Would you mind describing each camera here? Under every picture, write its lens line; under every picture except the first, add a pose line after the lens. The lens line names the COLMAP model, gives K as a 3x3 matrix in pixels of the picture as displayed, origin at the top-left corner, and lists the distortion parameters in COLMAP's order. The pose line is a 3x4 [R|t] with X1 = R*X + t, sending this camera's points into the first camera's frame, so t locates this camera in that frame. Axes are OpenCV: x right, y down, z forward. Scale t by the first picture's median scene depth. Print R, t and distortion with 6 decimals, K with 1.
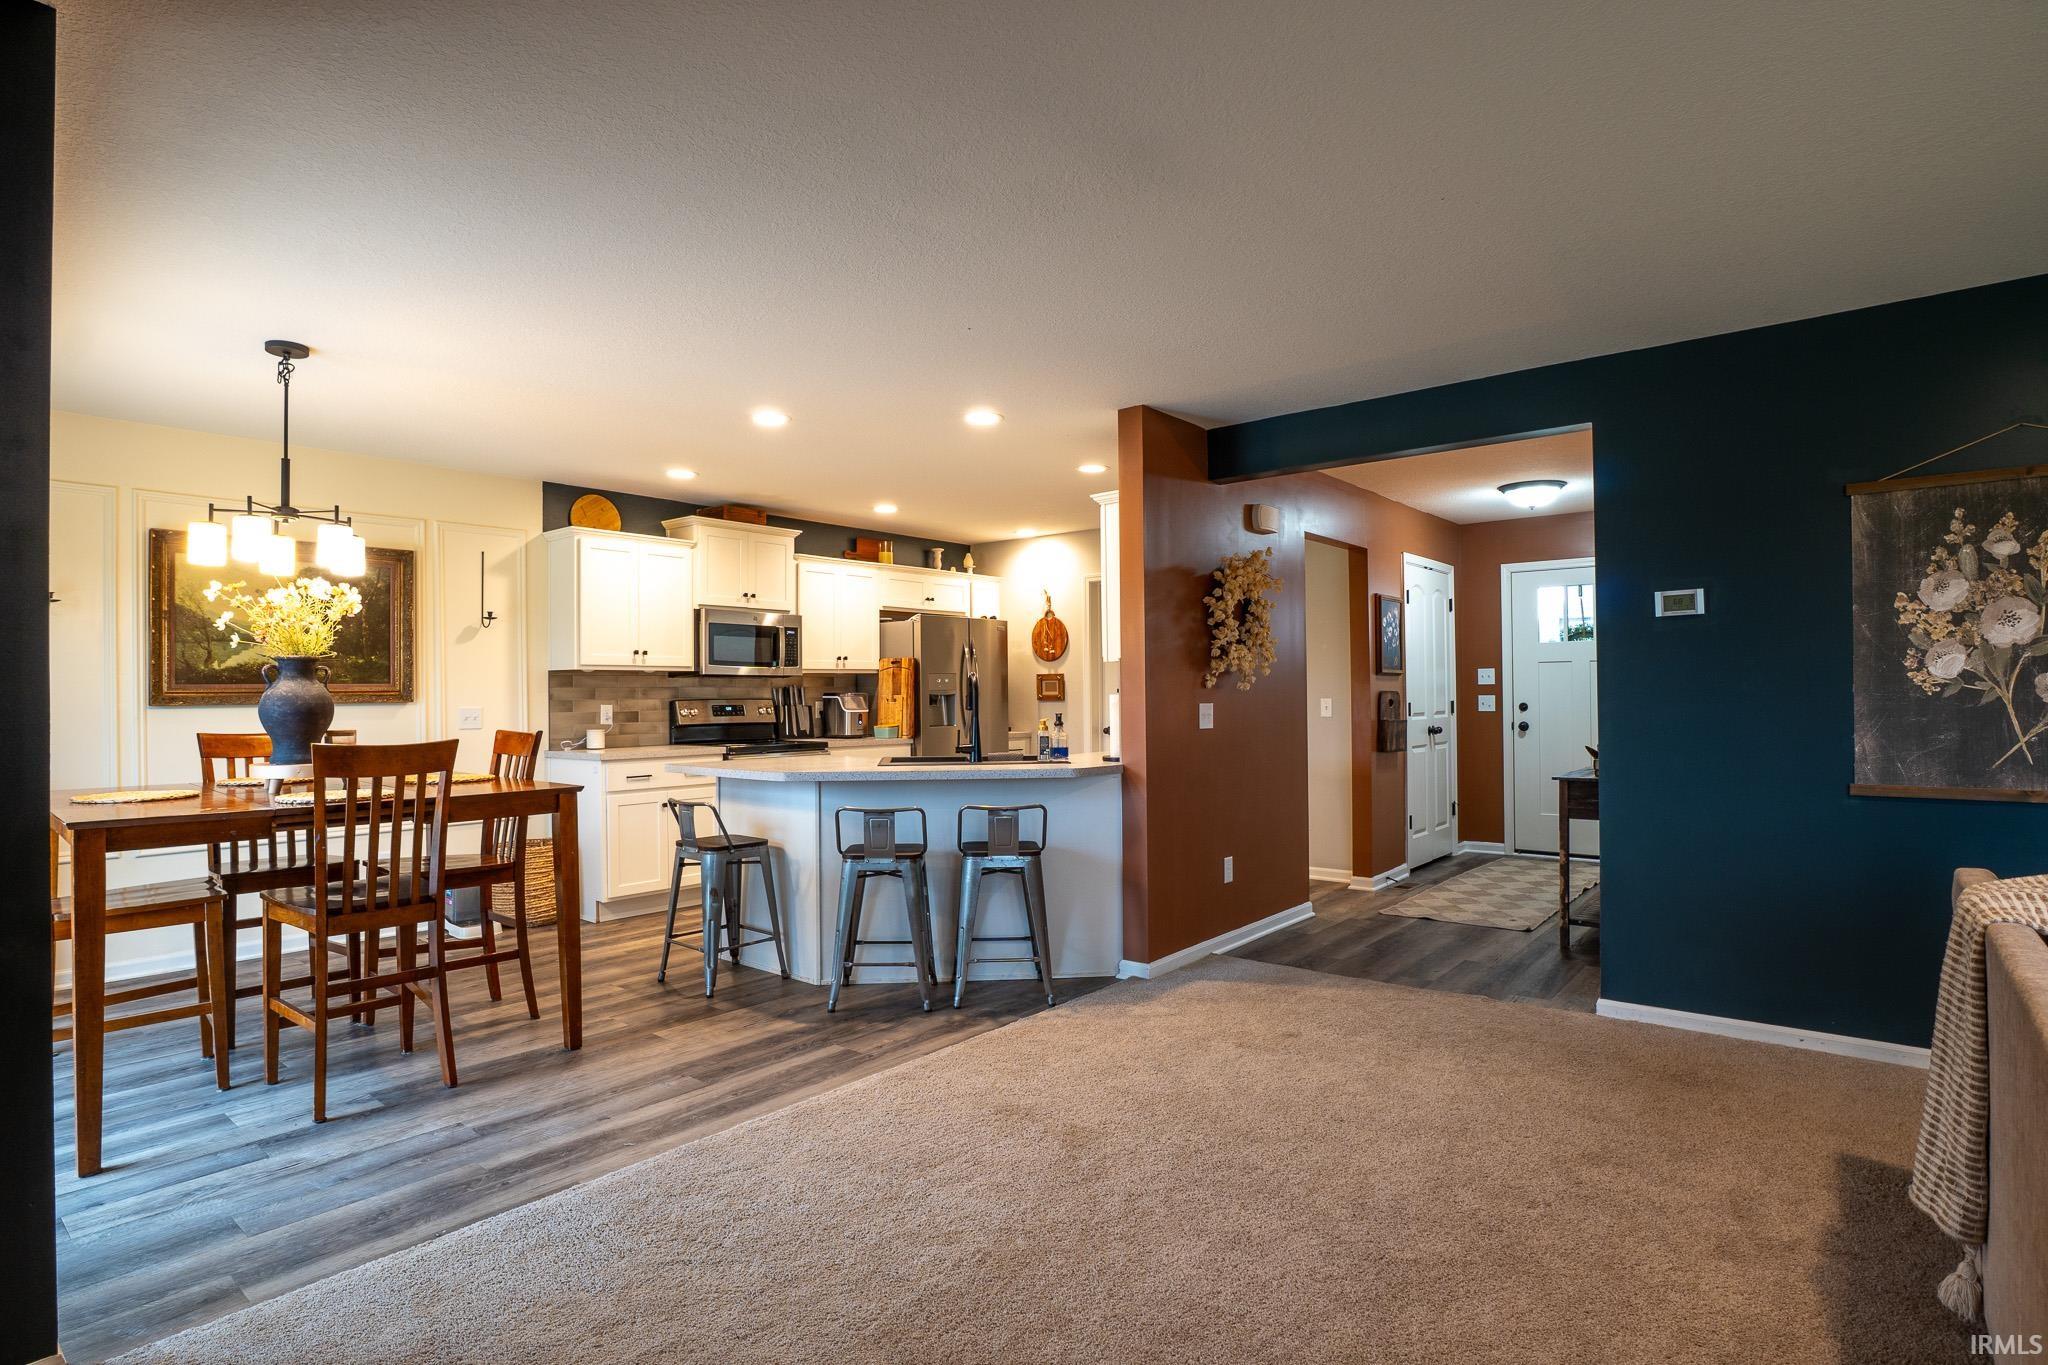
lens RADIAL K [[1047.9, 0, 1018.7], [0, 1047.9, 683.6], [0, 0, 1]] dist [-0.034428, 0.001442]
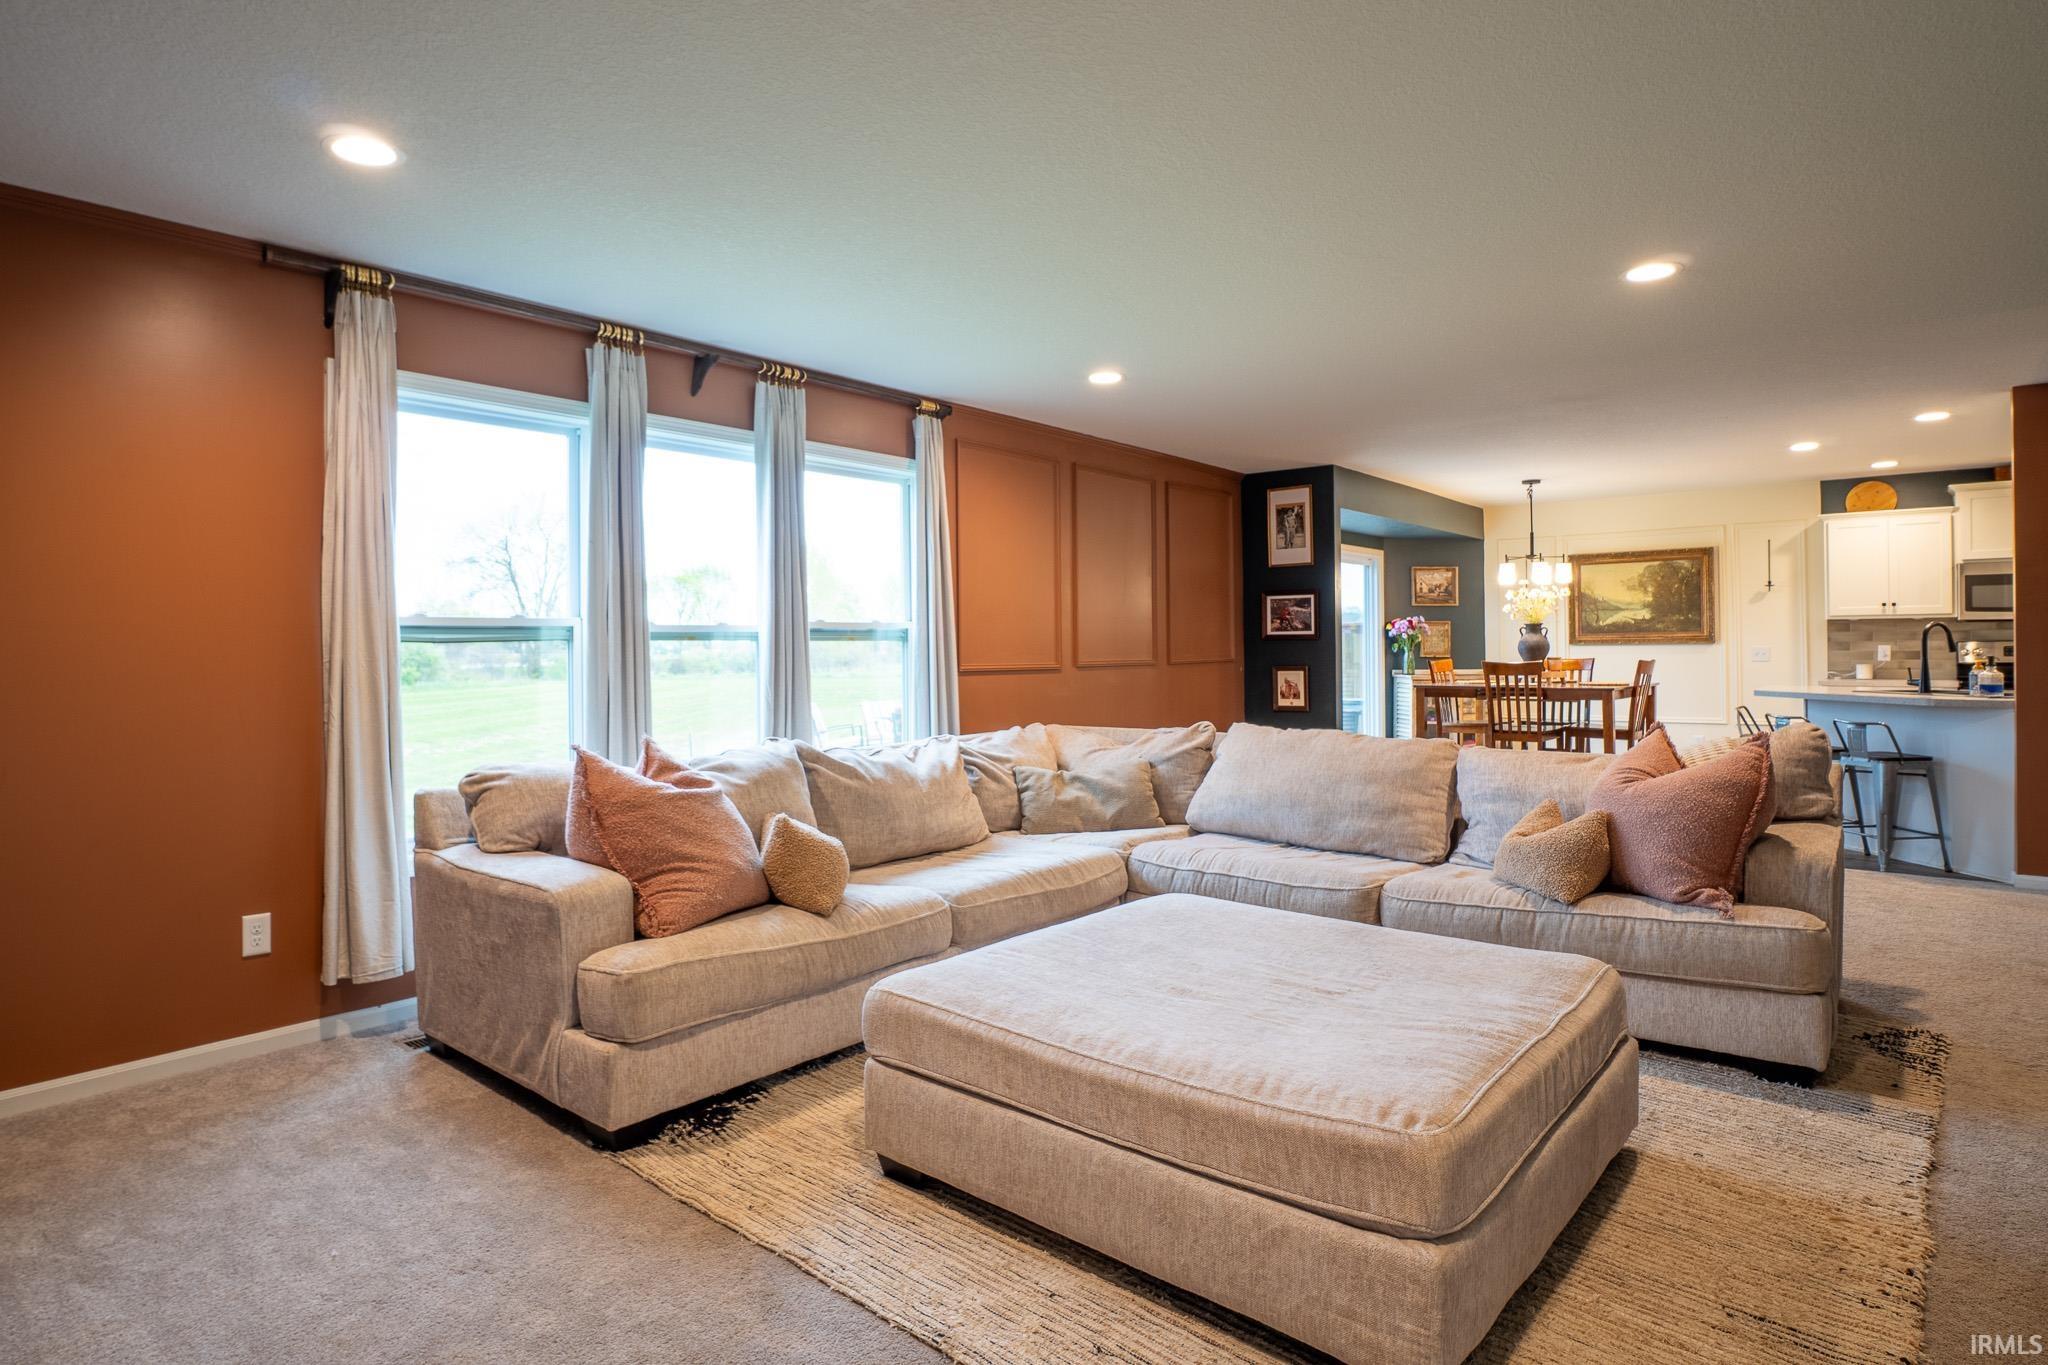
lens RADIAL K [[1086.7, 0, 1024.2], [0, 1086.7, 636.2], [0, 0, 1]] dist [-0.016986, 0.001272]
pose [[0.022687, -0.001729, -0.999741, 0.870120], [0.019321, 0.999812, -0.001291, -0.008971], [0.999556, -0.019287, 0.022716, -0.072530]]
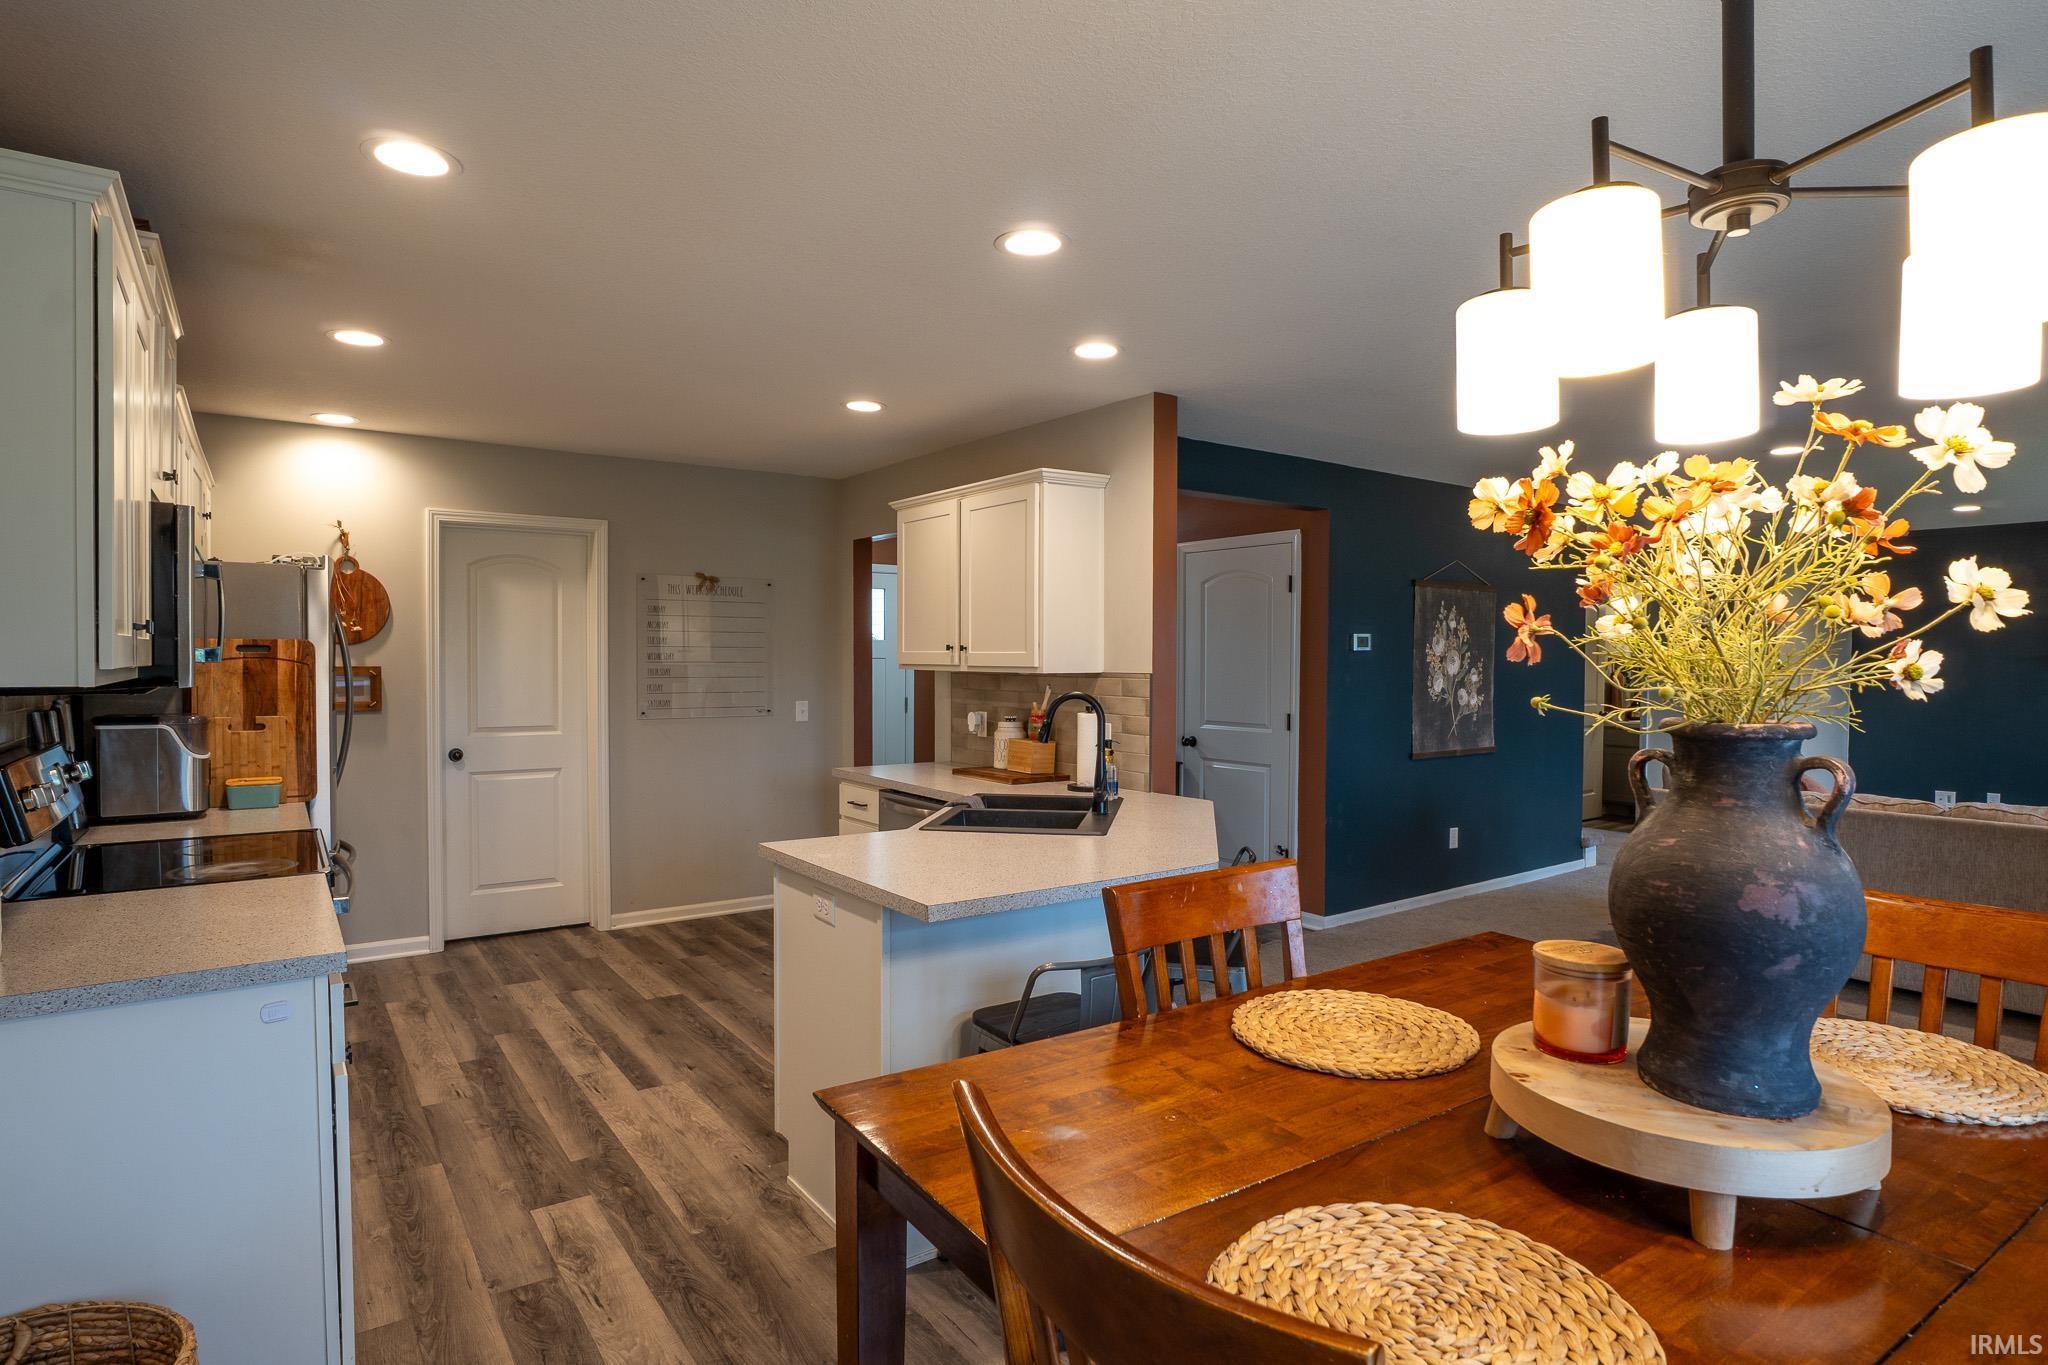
lens RADIAL K [[1070.7, 0, 1019.9], [0, 1070.7, 676.4], [0, 0, 1]] dist [-0.022263, 0.000729]
pose [[0.251931, -0.007780, 0.967714, -0.579459], [-0.017752, 0.999762, 0.012659, -0.022426], [-0.967582, -0.020368, 0.251733, 0.627629]]
